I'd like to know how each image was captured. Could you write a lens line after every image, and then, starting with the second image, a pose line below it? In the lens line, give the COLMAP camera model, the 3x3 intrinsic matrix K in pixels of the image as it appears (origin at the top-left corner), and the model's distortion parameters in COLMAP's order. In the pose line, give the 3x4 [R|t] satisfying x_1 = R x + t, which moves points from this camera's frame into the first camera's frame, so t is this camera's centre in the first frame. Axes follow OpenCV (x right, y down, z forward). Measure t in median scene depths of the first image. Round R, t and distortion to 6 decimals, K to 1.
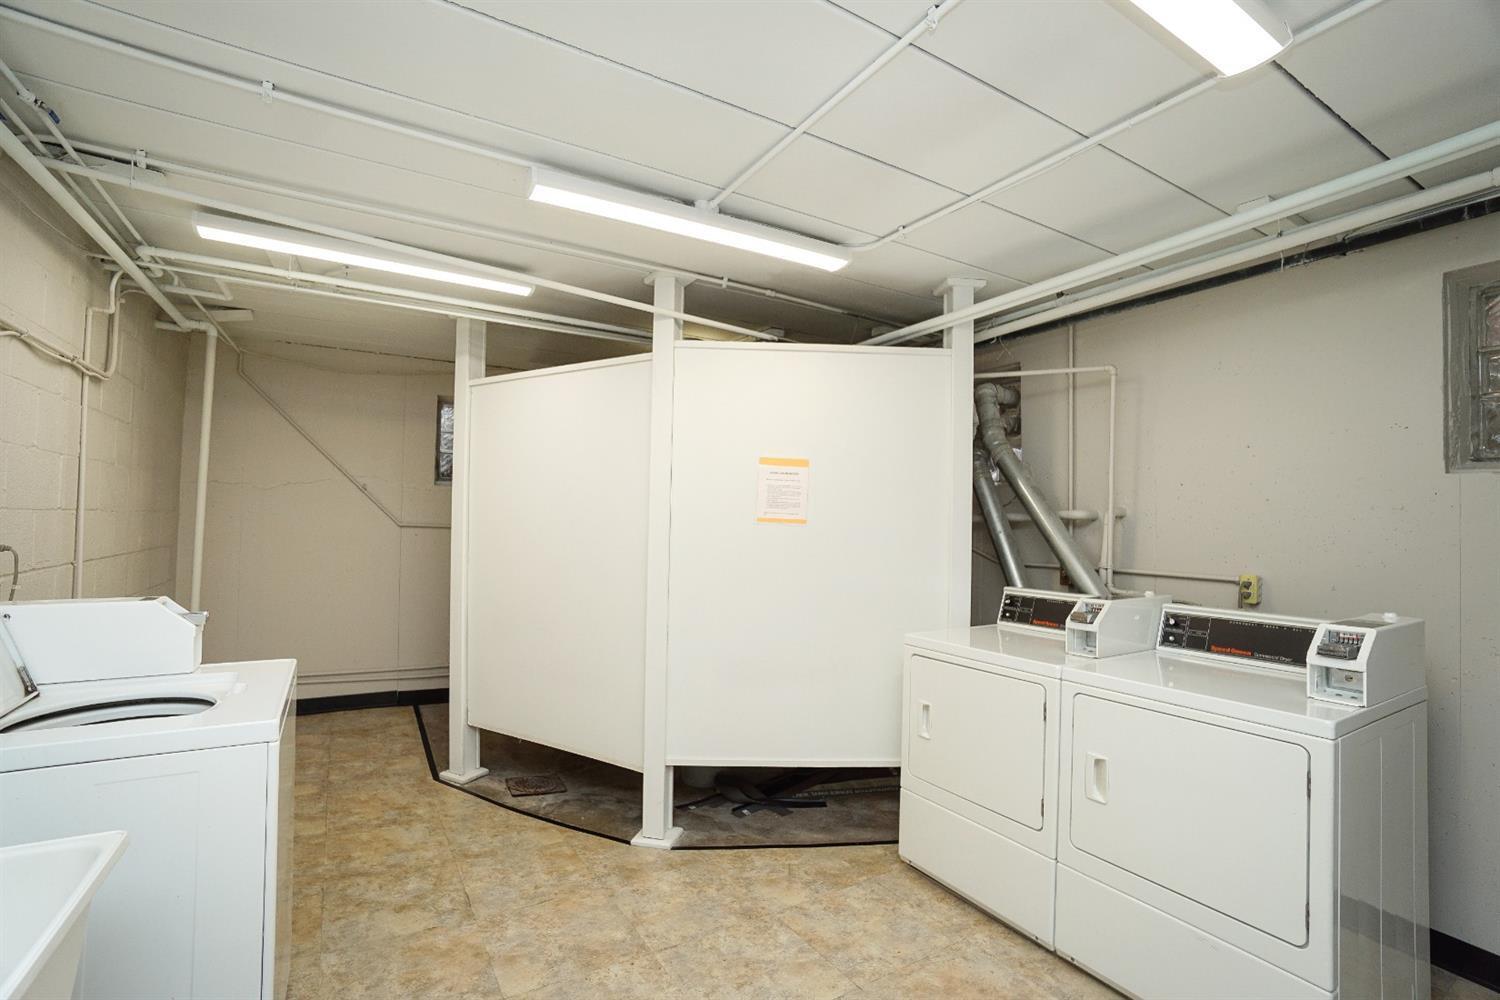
lens RADIAL K [[661.0, 0, 746.3], [0, 661.0, 502.1], [0, 0, 1]] dist [-0.020275, 0.000459]
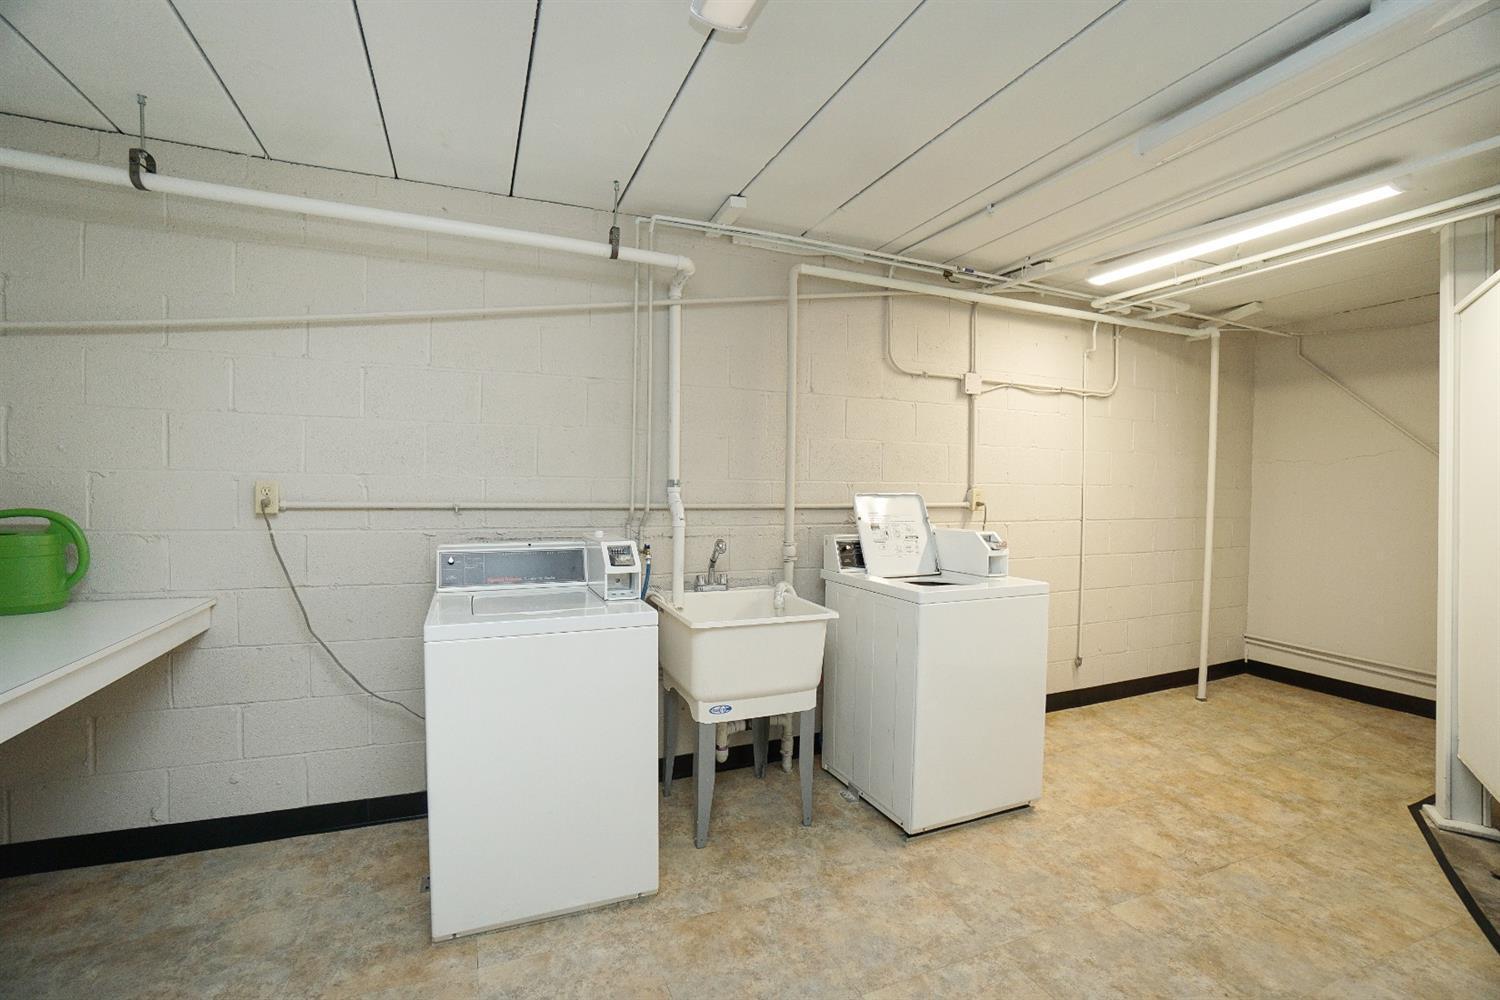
lens RADIAL K [[661.0, 0, 748.9], [0, 661.0, 496.2], [0, 0, 1]] dist [-0.020275, 0.000459]
pose [[-0.118249, -0.012882, -0.992900, 0.543530], [0.016759, 0.999748, -0.014967, 0.042920], [0.992843, -0.018410, -0.118003, 0.360507]]
